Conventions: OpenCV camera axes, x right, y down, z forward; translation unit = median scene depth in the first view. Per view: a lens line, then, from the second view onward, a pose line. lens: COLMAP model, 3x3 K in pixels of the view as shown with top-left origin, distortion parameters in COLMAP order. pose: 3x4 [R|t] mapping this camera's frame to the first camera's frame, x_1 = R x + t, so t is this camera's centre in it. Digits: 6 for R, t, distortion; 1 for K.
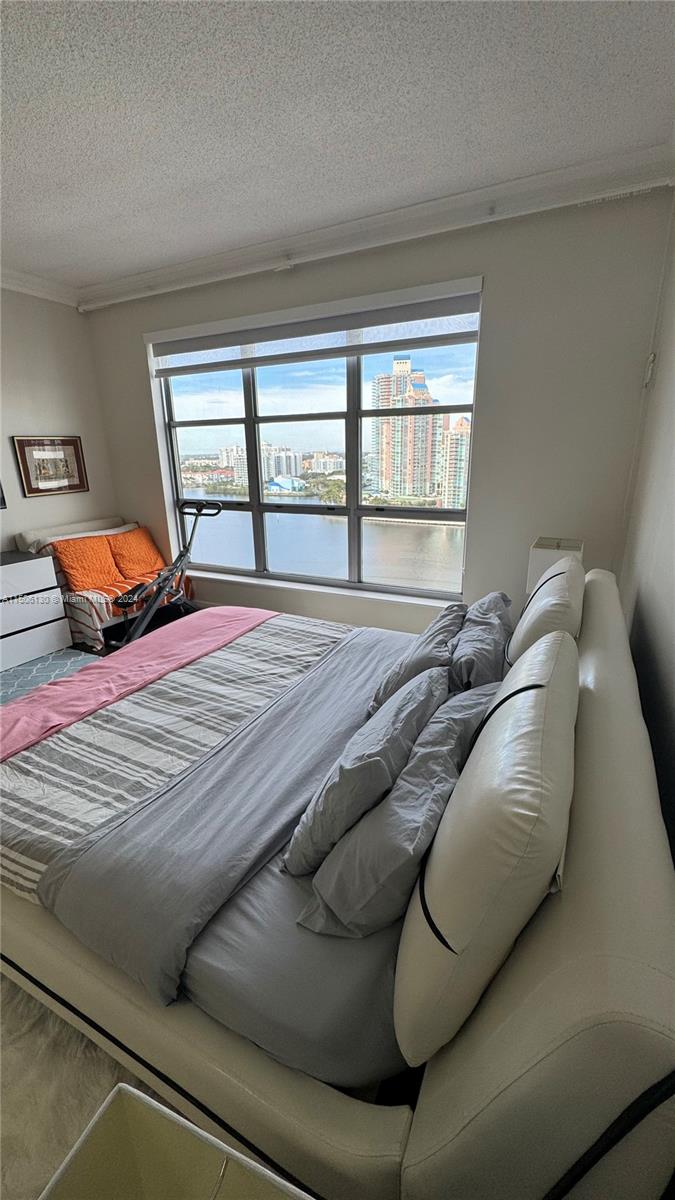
lens RADIAL K [[476.5, 0, 347.3], [0, 476.5, 589.8], [0, 0, 1]] dist [-0.001295, -0.000177]
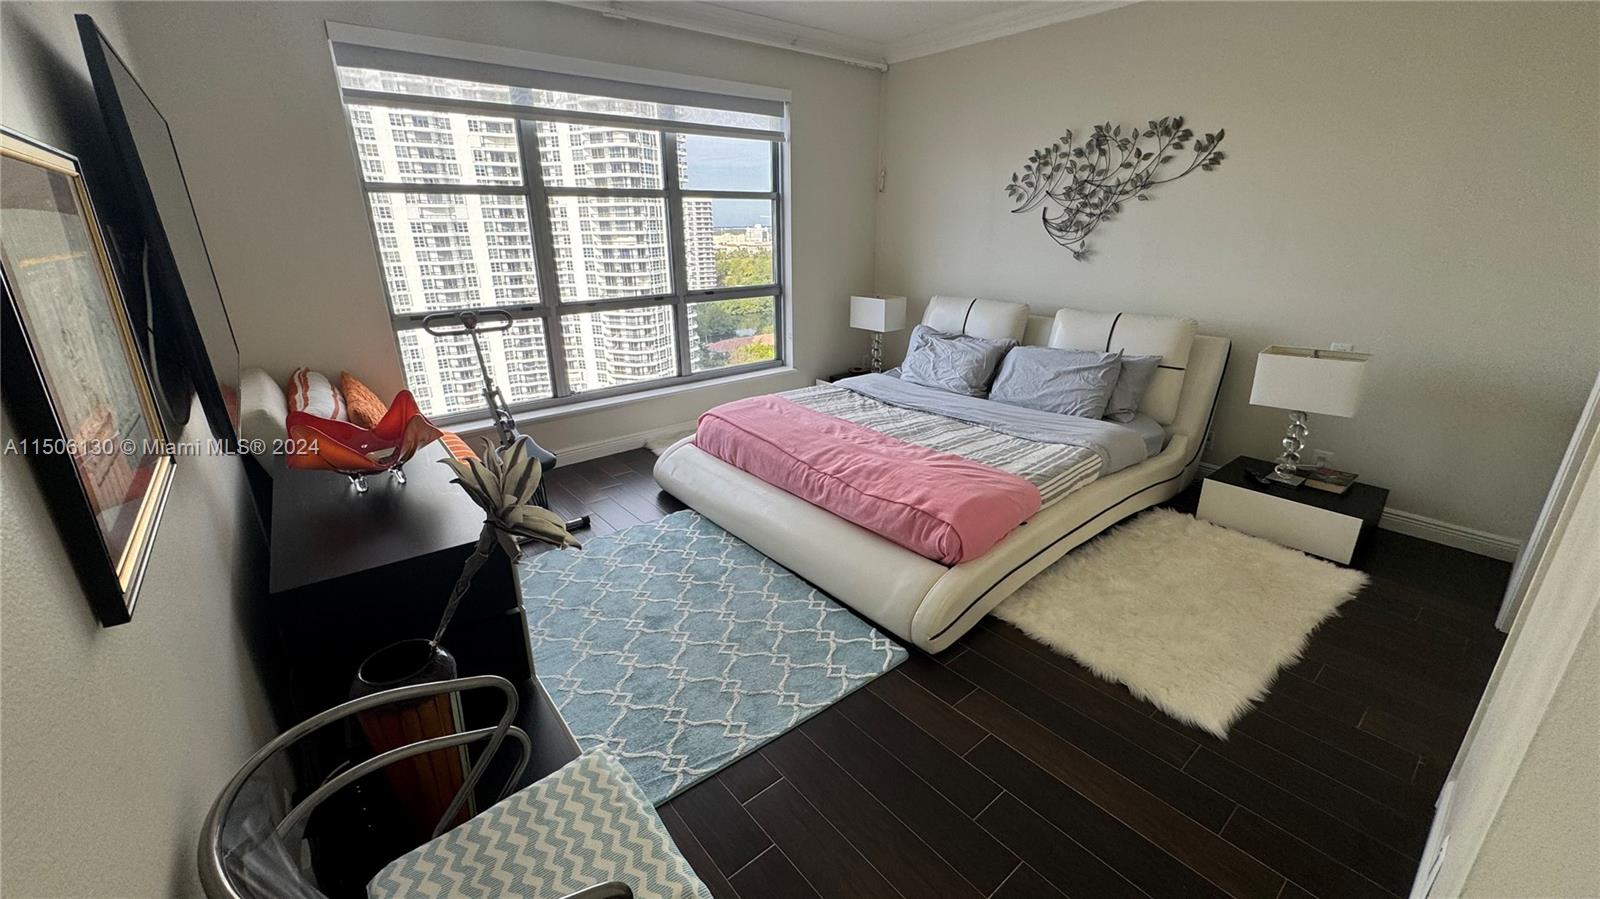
lens RADIAL K [[635.3, 0, 794.1], [0, 635.3, 449.5], [0, 0, 1]] dist [-0.001295, -0.000177]
pose [[0.416847, -0.290855, 0.861186, -1.270596], [0.262555, 0.945568, 0.192267, -0.082630], [-0.870232, 0.145963, 0.470522, 0.343064]]
